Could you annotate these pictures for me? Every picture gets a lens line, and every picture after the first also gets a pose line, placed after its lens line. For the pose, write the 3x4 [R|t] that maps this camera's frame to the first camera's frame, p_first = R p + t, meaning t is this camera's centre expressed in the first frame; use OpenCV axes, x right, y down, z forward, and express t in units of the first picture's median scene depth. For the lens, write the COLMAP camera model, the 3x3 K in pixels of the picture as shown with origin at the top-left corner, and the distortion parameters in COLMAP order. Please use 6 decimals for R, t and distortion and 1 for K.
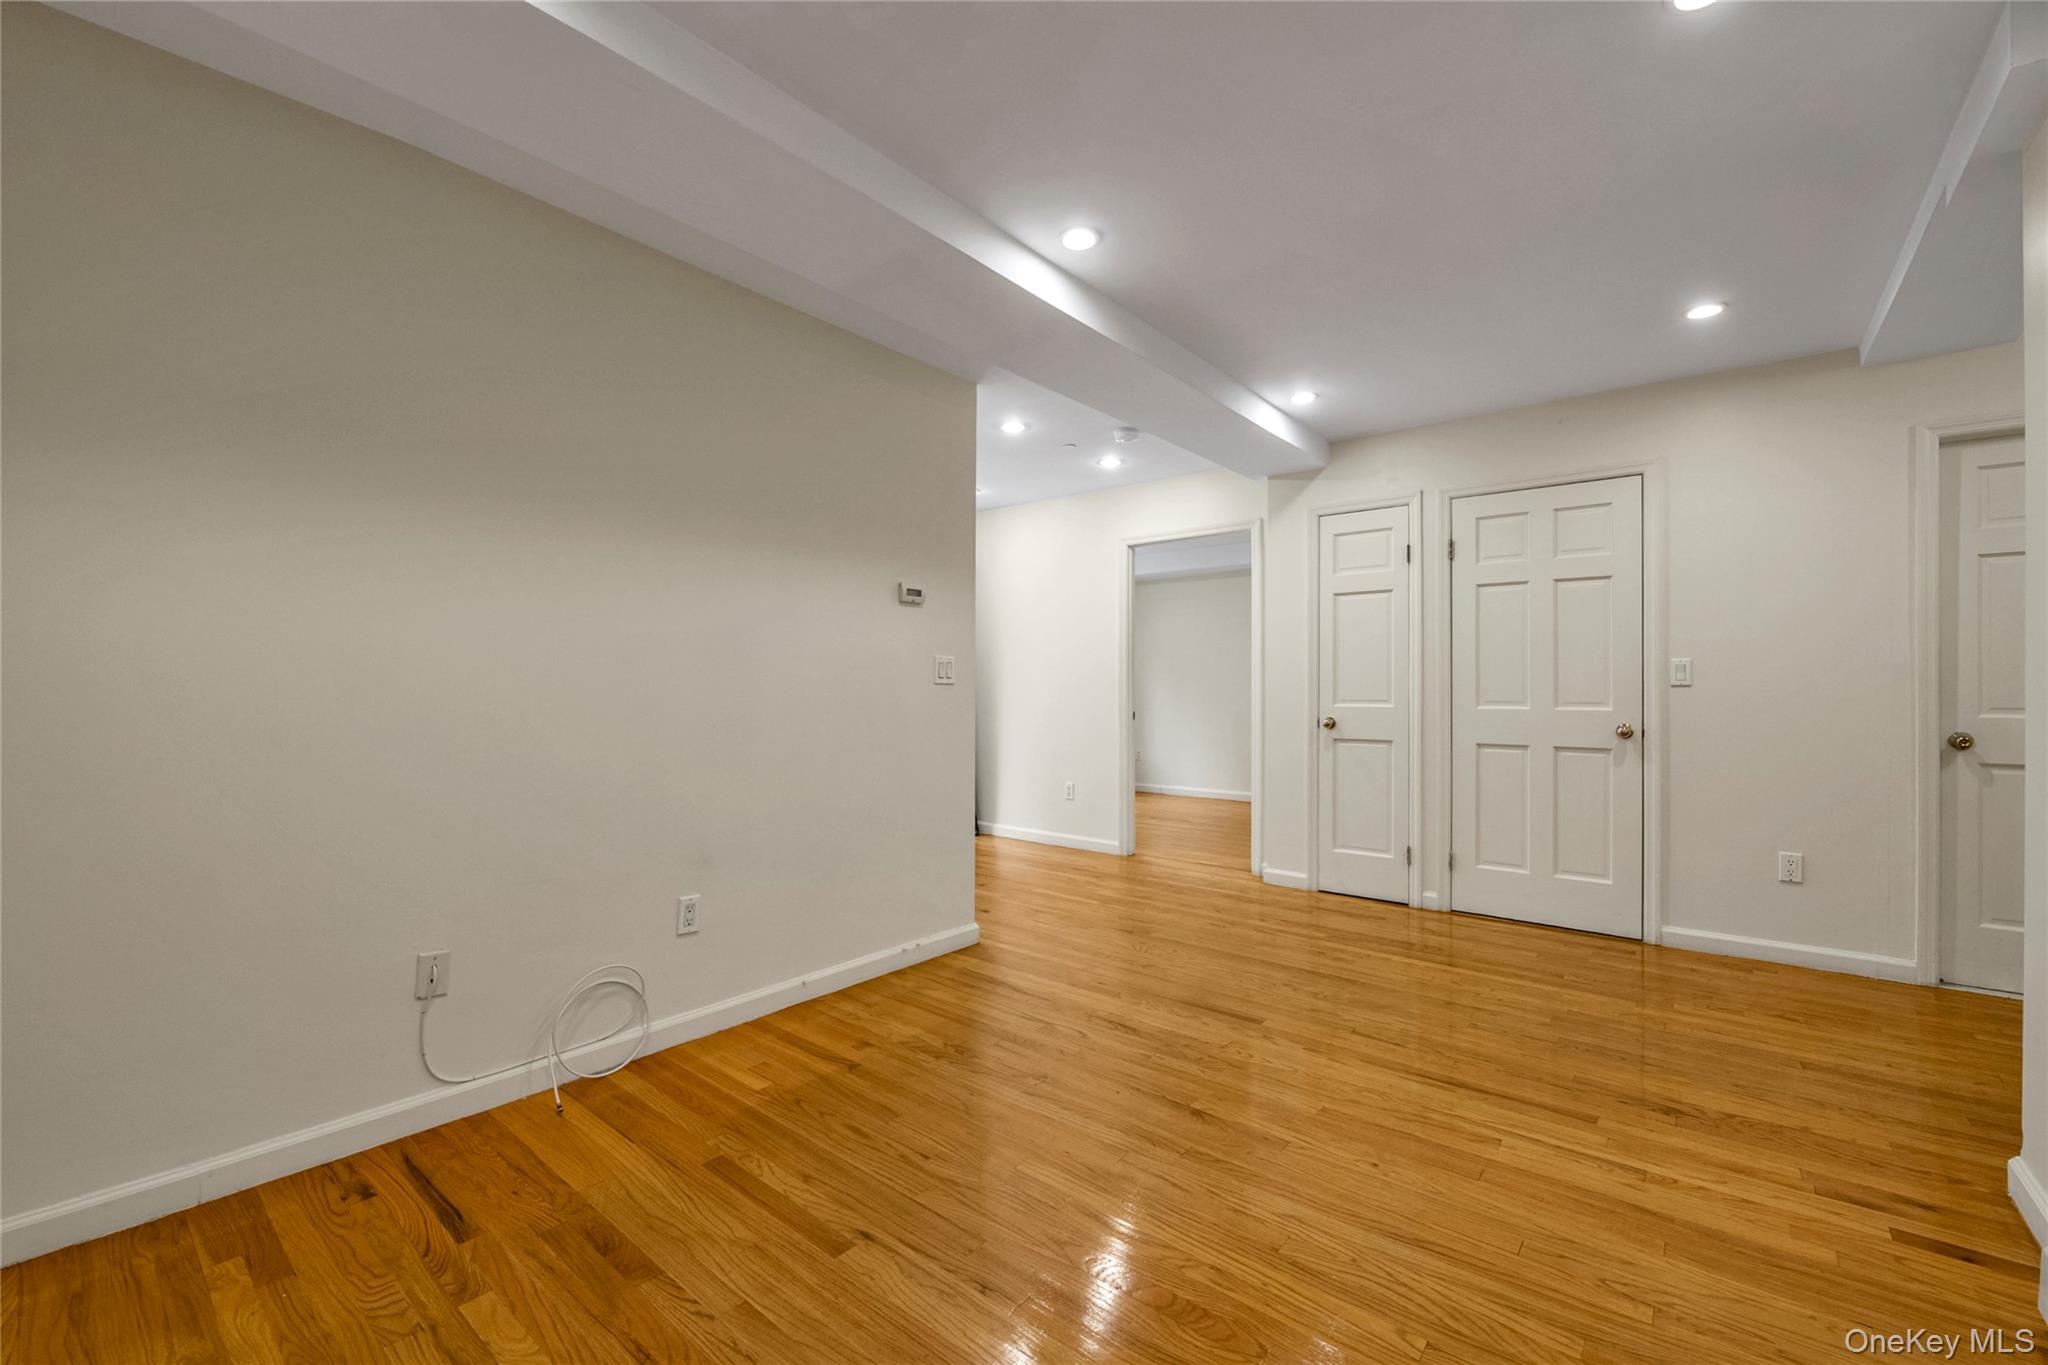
lens RADIAL K [[825.1, 0, 1024.0], [0, 825.1, 682.5], [0, 0, 1]] dist [-0.007699, 0.000079]
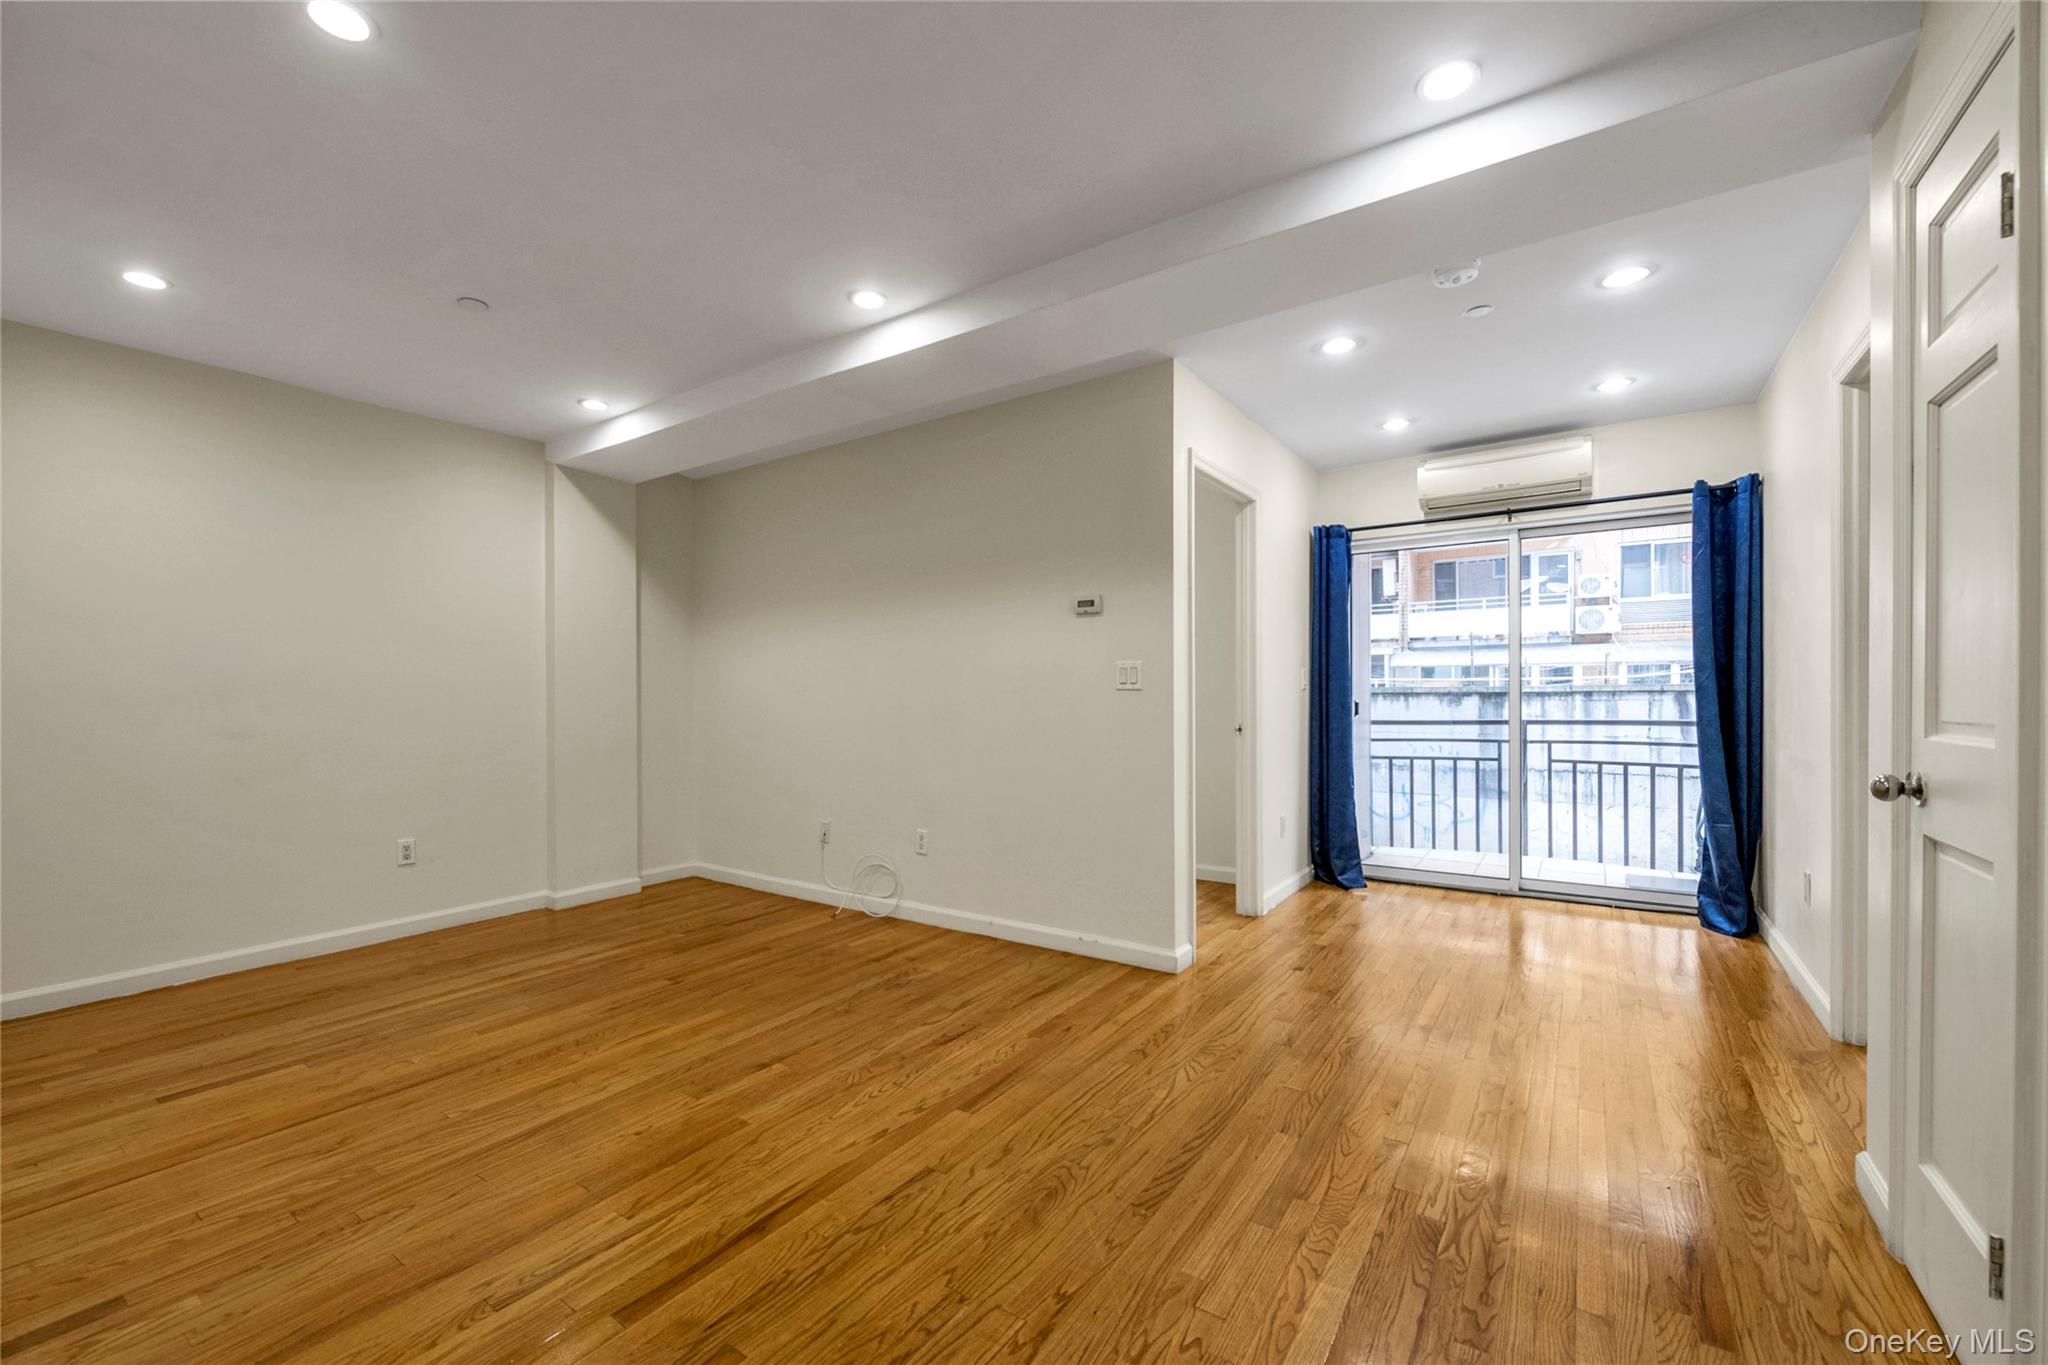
lens RADIAL K [[825.1, 0, 1024.0], [0, 825.1, 682.5], [0, 0, 1]] dist [-0.007699, 0.000079]
pose [[0.100452, -0.019074, -0.994759, 1.168160], [0.013275, 0.999753, -0.017830, 0.012815], [0.994853, -0.011415, 0.100681, 1.044658]]
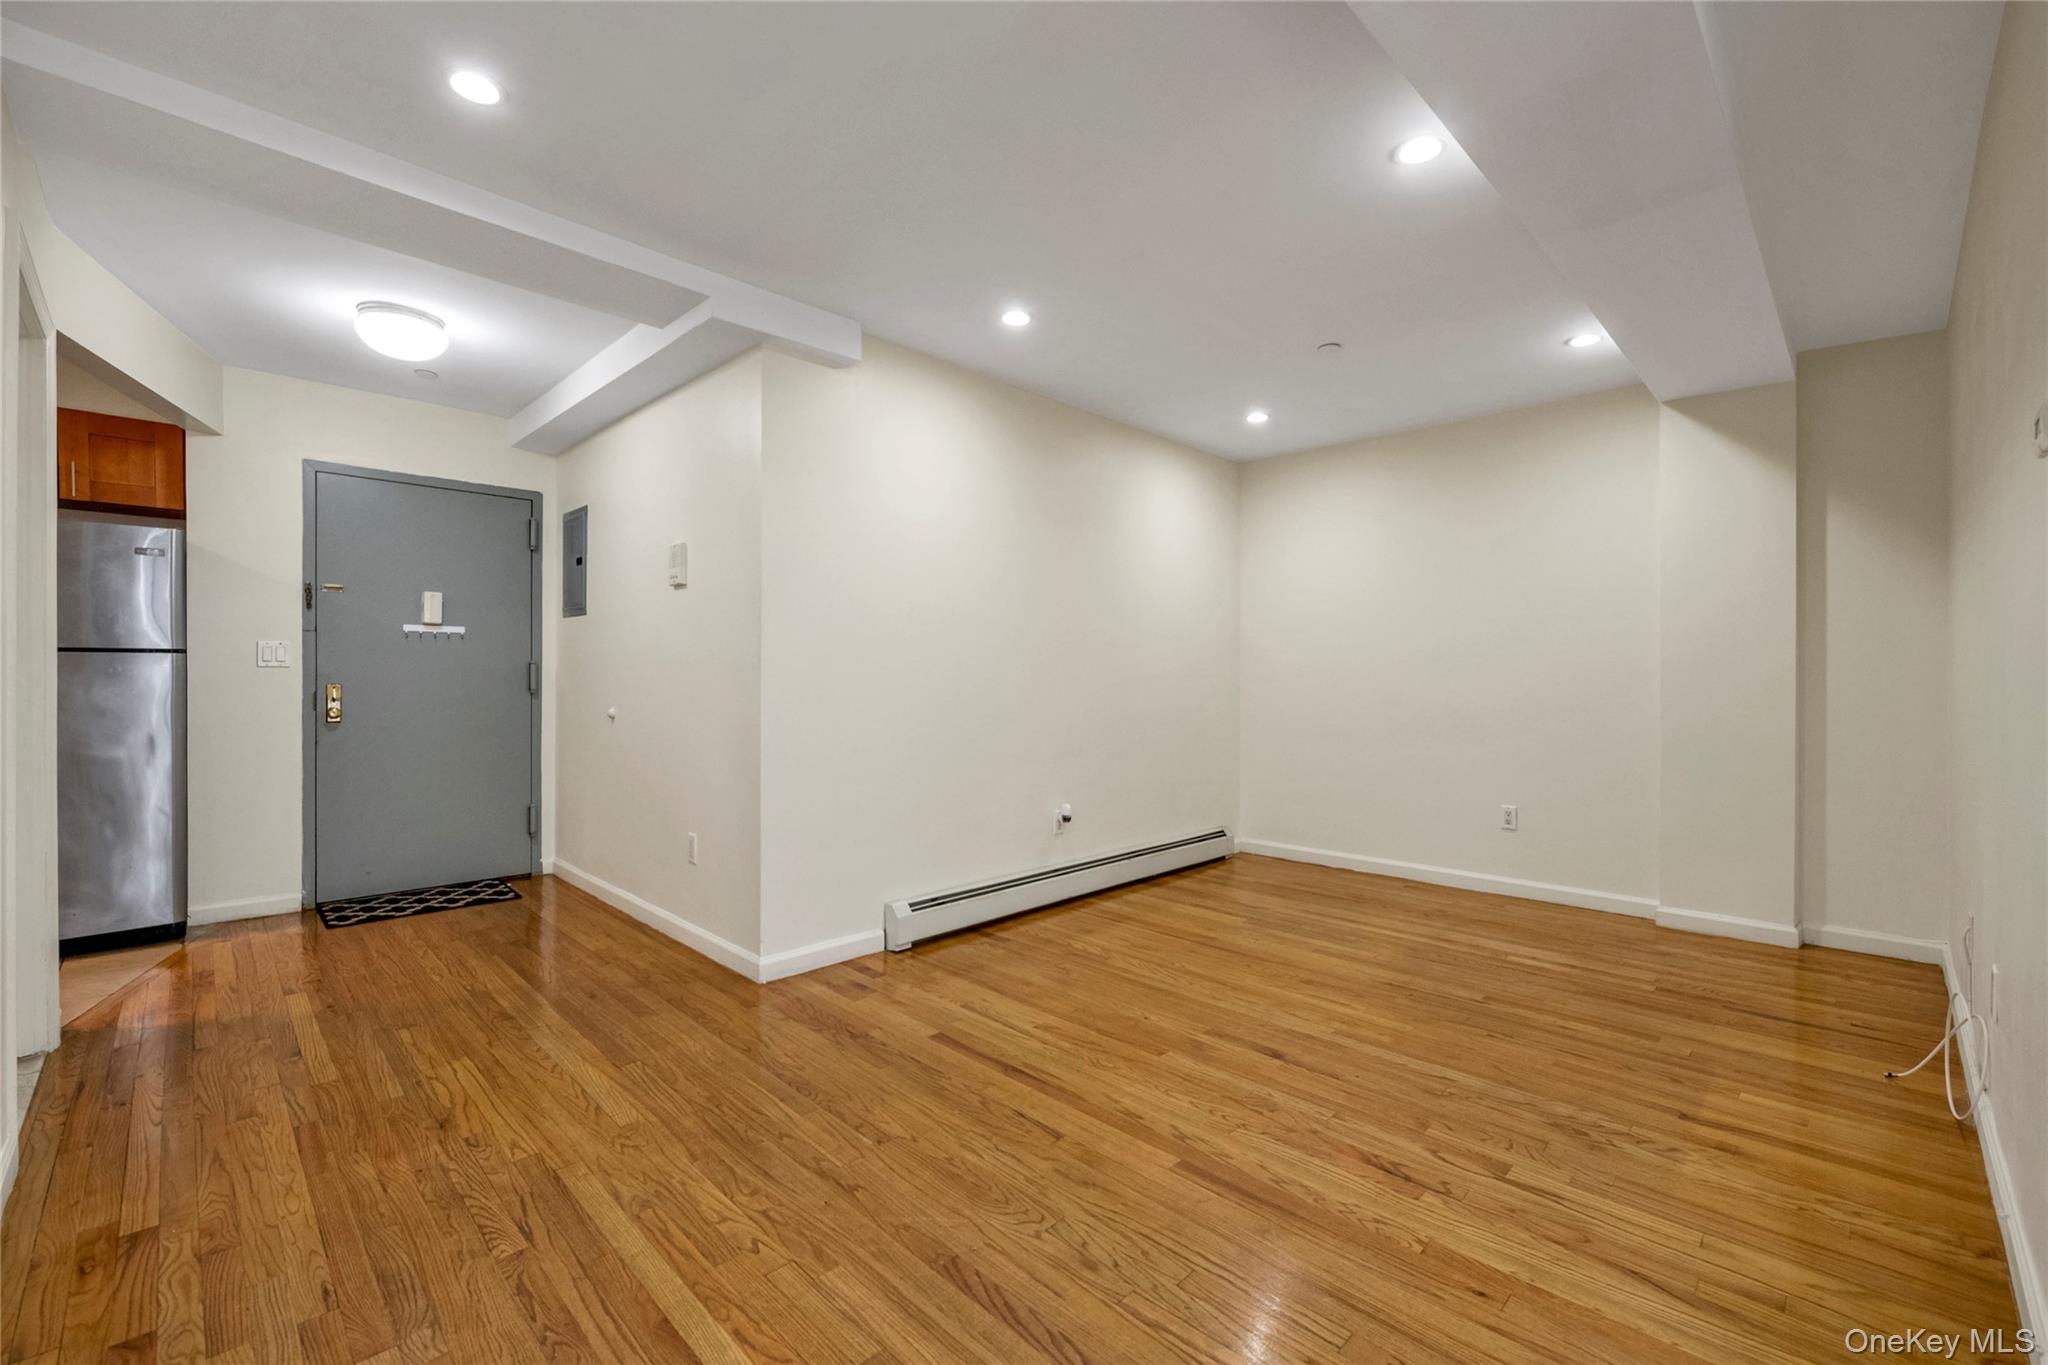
lens RADIAL K [[858.8, 0, 1024.0], [0, 858.8, 682.5], [0, 0, 1]] dist [-0.008633, -0.000043]
pose [[-0.996087, -0.008961, 0.087928, 0.380005], [-0.008488, 0.999947, 0.005749, 0.011857], [-0.087975, 0.004981, -0.996110, 1.822987]]
